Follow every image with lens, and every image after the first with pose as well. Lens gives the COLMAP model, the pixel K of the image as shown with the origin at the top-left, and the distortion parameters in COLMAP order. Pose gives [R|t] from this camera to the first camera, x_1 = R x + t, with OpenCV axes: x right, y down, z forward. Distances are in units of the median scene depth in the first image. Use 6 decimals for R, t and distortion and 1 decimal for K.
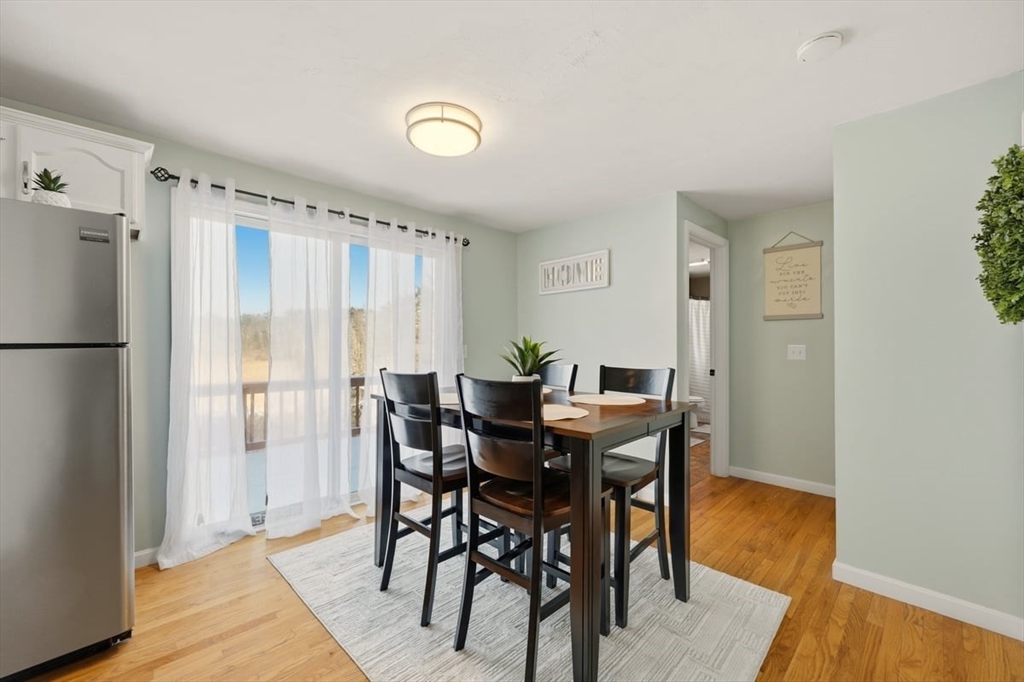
lens RADIAL K [[412.3, 0, 508.0], [0, 412.3, 342.4], [0, 0, 1]] dist [0.001617, -0.000601]
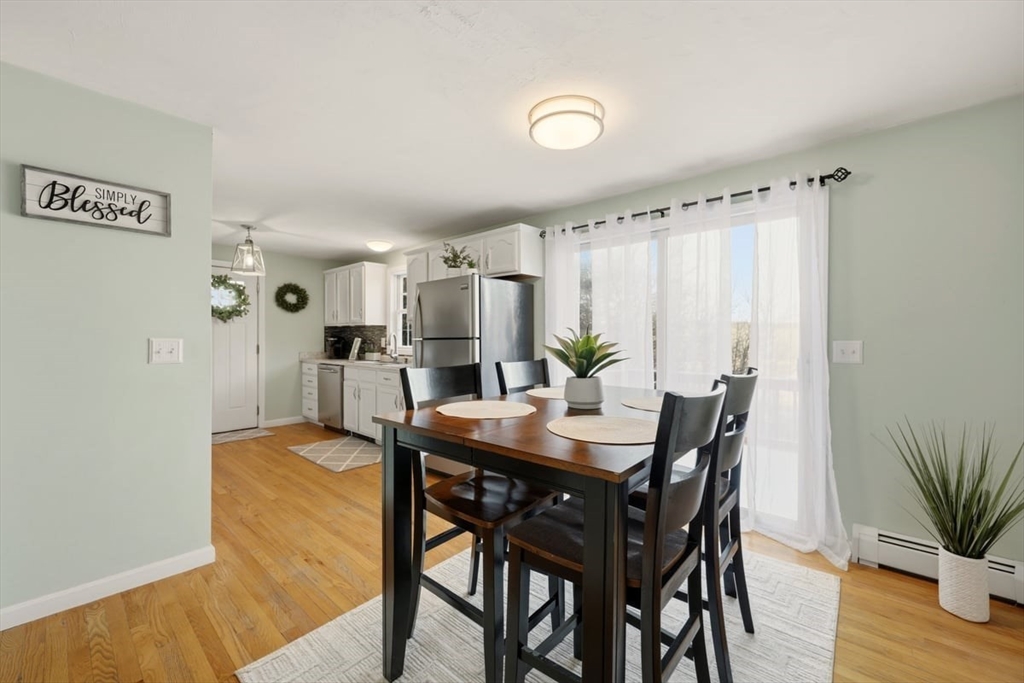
lens RADIAL K [[412.3, 0, 508.2], [0, 412.3, 340.5], [0, 0, 1]] dist [0.001617, -0.000601]
pose [[0.060668, 0.003711, -0.998151, 0.513587], [-0.002890, 0.999990, 0.003542, 0.004736], [0.998154, 0.002670, 0.060679, 0.495128]]
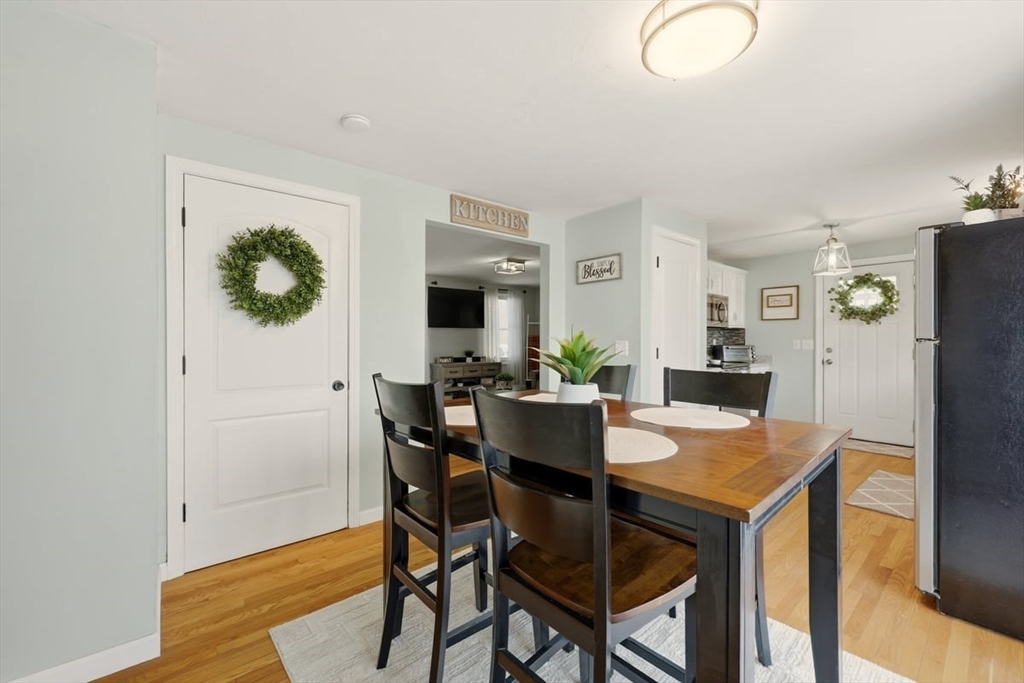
lens RADIAL K [[412.3, 0, 515.0], [0, 412.3, 344.1], [0, 0, 1]] dist [0.001617, -0.000601]
pose [[-0.997972, -0.000785, 0.063656, 0.061816], [-0.000148, 0.999950, 0.010010, 0.002604], [-0.063661, 0.009981, -0.997922, 1.049122]]
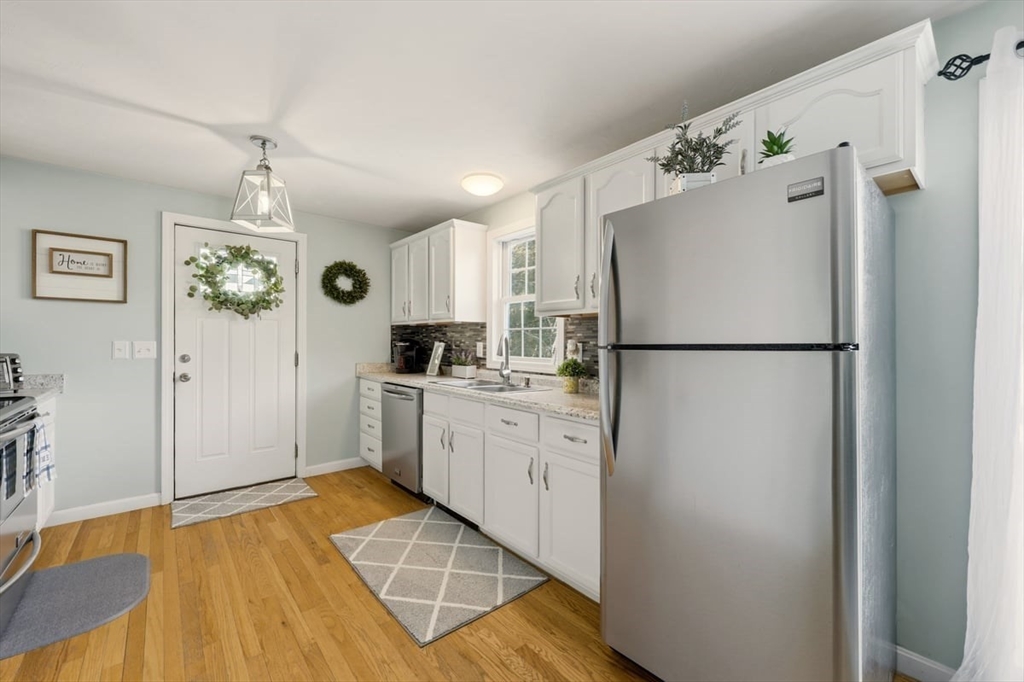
lens RADIAL K [[412.3, 0, 511.7], [0, 412.3, 342.3], [0, 0, 1]] dist [0.001617, -0.000601]
pose [[-0.065669, 0.000931, -0.997841, -0.120983], [-0.003393, 0.999994, 0.001156, 0.000136], [0.997836, 0.003462, -0.065665, 0.245880]]
